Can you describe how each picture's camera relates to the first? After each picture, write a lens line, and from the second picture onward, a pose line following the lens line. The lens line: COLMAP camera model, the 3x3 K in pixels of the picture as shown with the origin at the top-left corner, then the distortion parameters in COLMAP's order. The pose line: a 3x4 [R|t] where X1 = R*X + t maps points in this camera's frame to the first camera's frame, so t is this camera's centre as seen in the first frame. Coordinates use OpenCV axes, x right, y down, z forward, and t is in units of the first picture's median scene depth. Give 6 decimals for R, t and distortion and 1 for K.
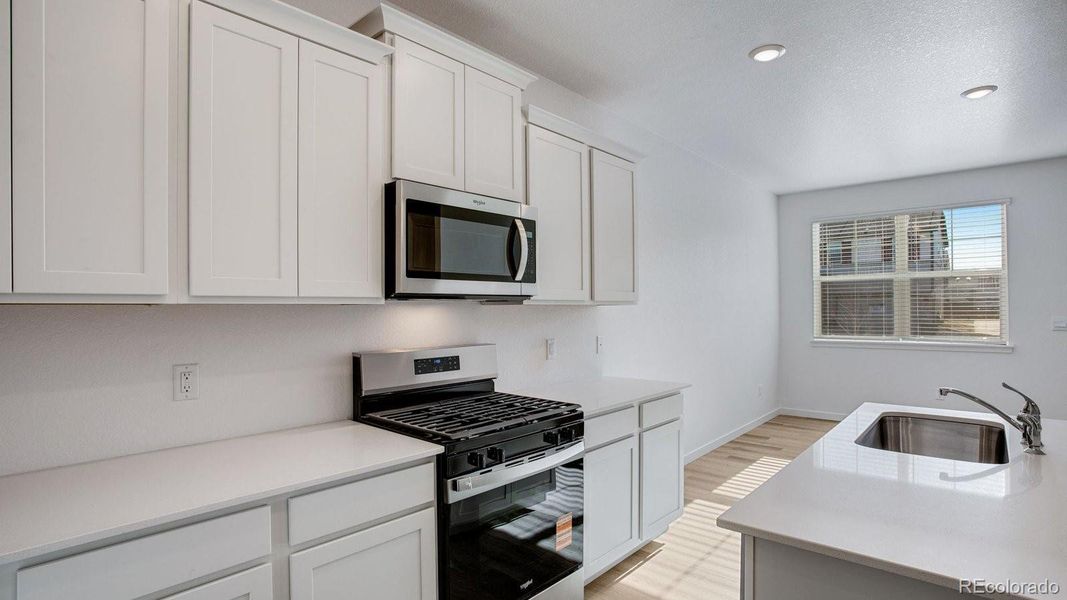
lens RADIAL K [[538.1, 0, 553.6], [0, 538.1, 303.7], [0, 0, 1]] dist [-0.075604, 0.040657]
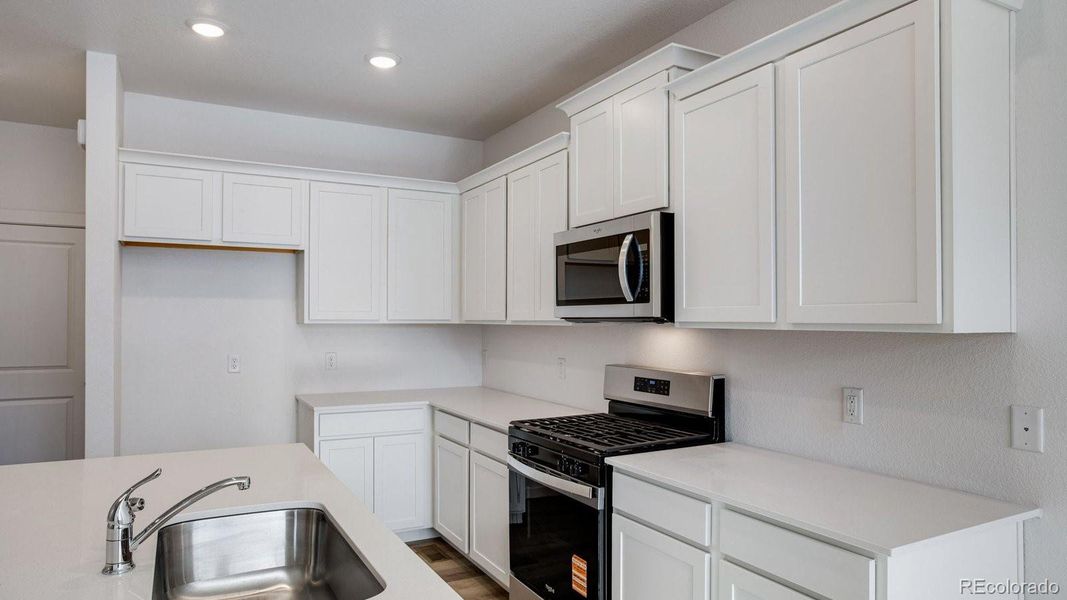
lens RADIAL K [[657.4, 0, 531.8], [0, 657.4, 316.0], [0, 0, 1]] dist [-0.019609, 0.002397]
pose [[-0.366532, -0.000173, -0.930406, 1.029414], [0.005562, 0.999982, -0.002377, -0.016648], [0.930389, -0.006046, -0.366524, 1.249830]]
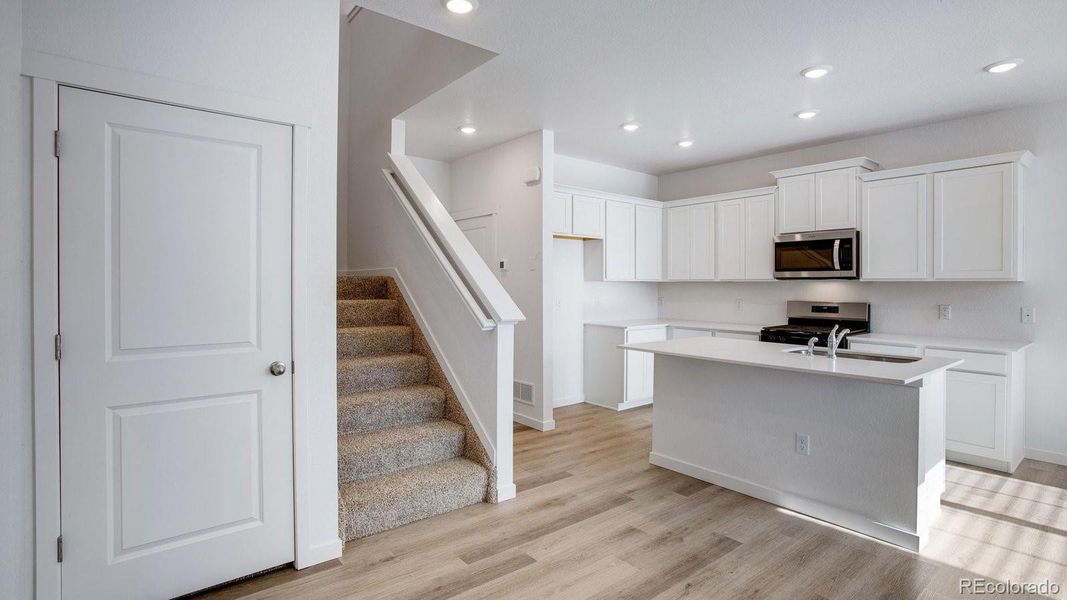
lens RADIAL K [[534.3, 0, 535.3], [0, 534.3, 286.6], [0, 0, 1]] dist [-0.038878, 0.025234]
pose [[-0.169280, 0.007782, -0.985537, 2.093428], [0.003679, 0.999967, 0.007264, 0.002083], [0.985561, -0.002397, -0.169303, 0.209793]]
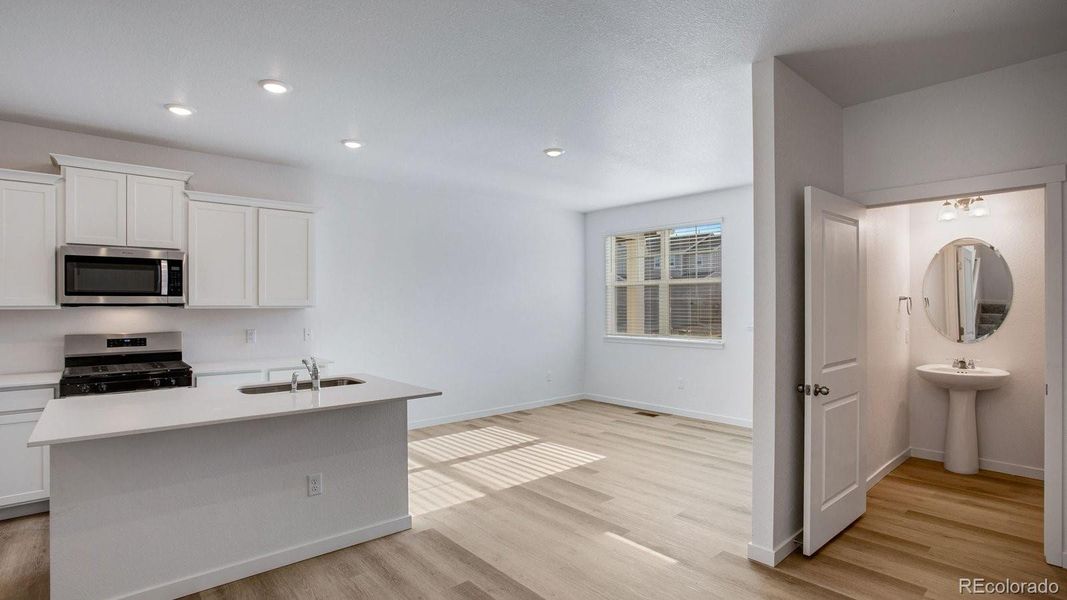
lens RADIAL K [[538.1, 0, 553.6], [0, 538.1, 303.7], [0, 0, 1]] dist [-0.075604, 0.040657]
pose [[0.991279, 0.006640, -0.131615, 1.410714], [-0.005560, 0.999948, 0.008572, -0.037089], [0.131665, -0.007766, 0.991264, -0.519820]]
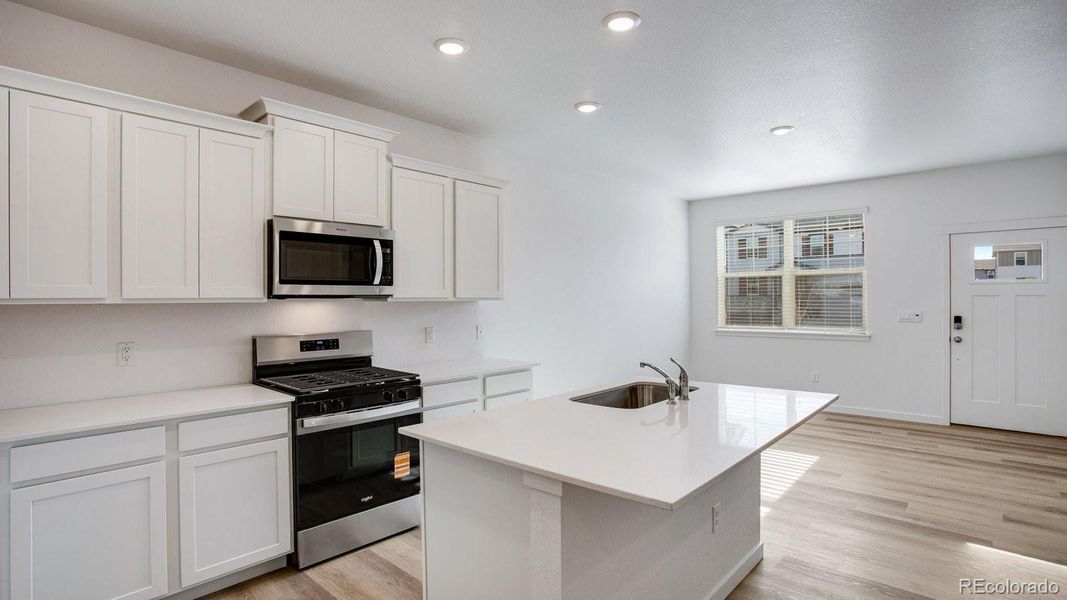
lens RADIAL K [[535.9, 0, 556.2], [0, 535.9, 292.4], [0, 0, 1]] dist [-0.062647, 0.025462]
pose [[0.999994, 0.001356, -0.003327, 0.398787], [-0.001365, 0.999995, -0.002797, -0.019132], [0.003323, 0.002801, 0.999991, -0.365071]]
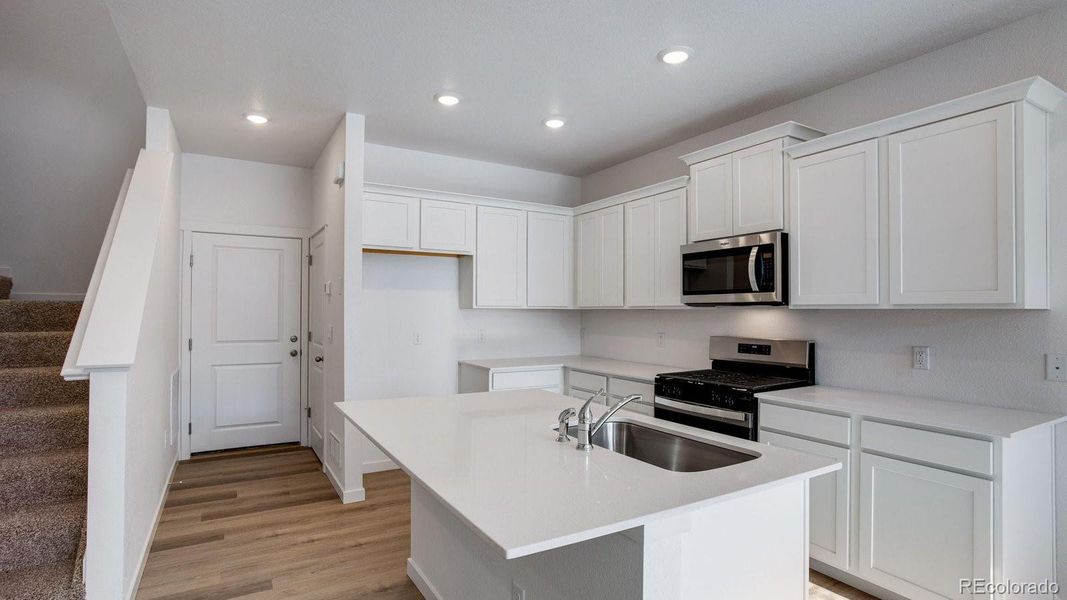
lens RADIAL K [[521.2, 0, 525.9], [0, 521.2, 305.1], [0, 0, 1]] dist [-0.038352, 0.019627]
pose [[-0.332788, -0.007666, -0.942970, 1.365492], [0.002776, 0.999955, -0.009109, 0.002275], [0.942997, -0.005649, -0.332752, 0.883493]]
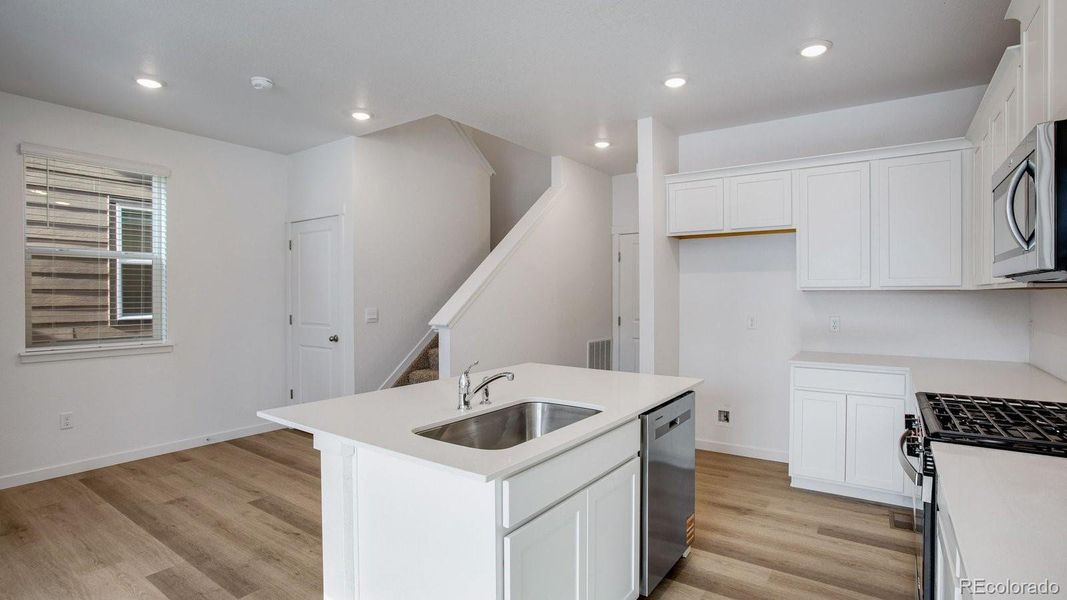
lens RADIAL K [[521.2, 0, 525.9], [0, 521.2, 305.1], [0, 0, 1]] dist [-0.038352, 0.019627]
pose [[-0.995710, 0.010845, -0.091887, 0.636787], [0.008827, 0.999712, 0.022336, -0.002271], [0.092102, 0.021429, -0.995519, 1.595420]]
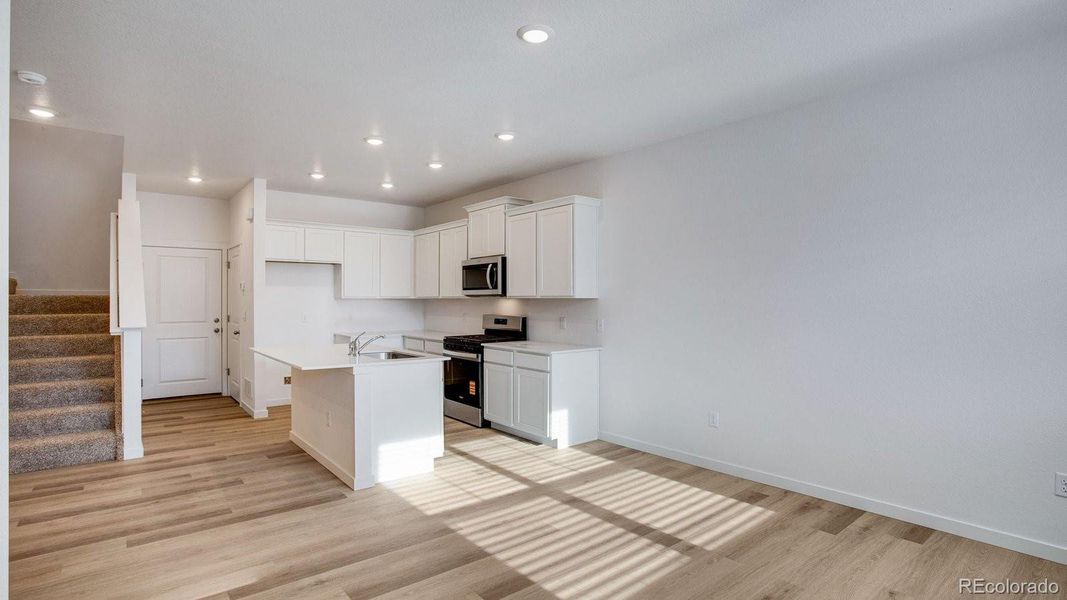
lens RADIAL K [[534.5, 0, 521.4], [0, 534.5, 297.0], [0, 0, 1]] dist [-0.042363, 0.024264]
pose [[-0.206145, 0.000489, -0.978521, 2.312517], [0.007398, 0.999972, -0.001059, -0.001270], [0.978494, -0.007458, -0.206143, 1.641309]]
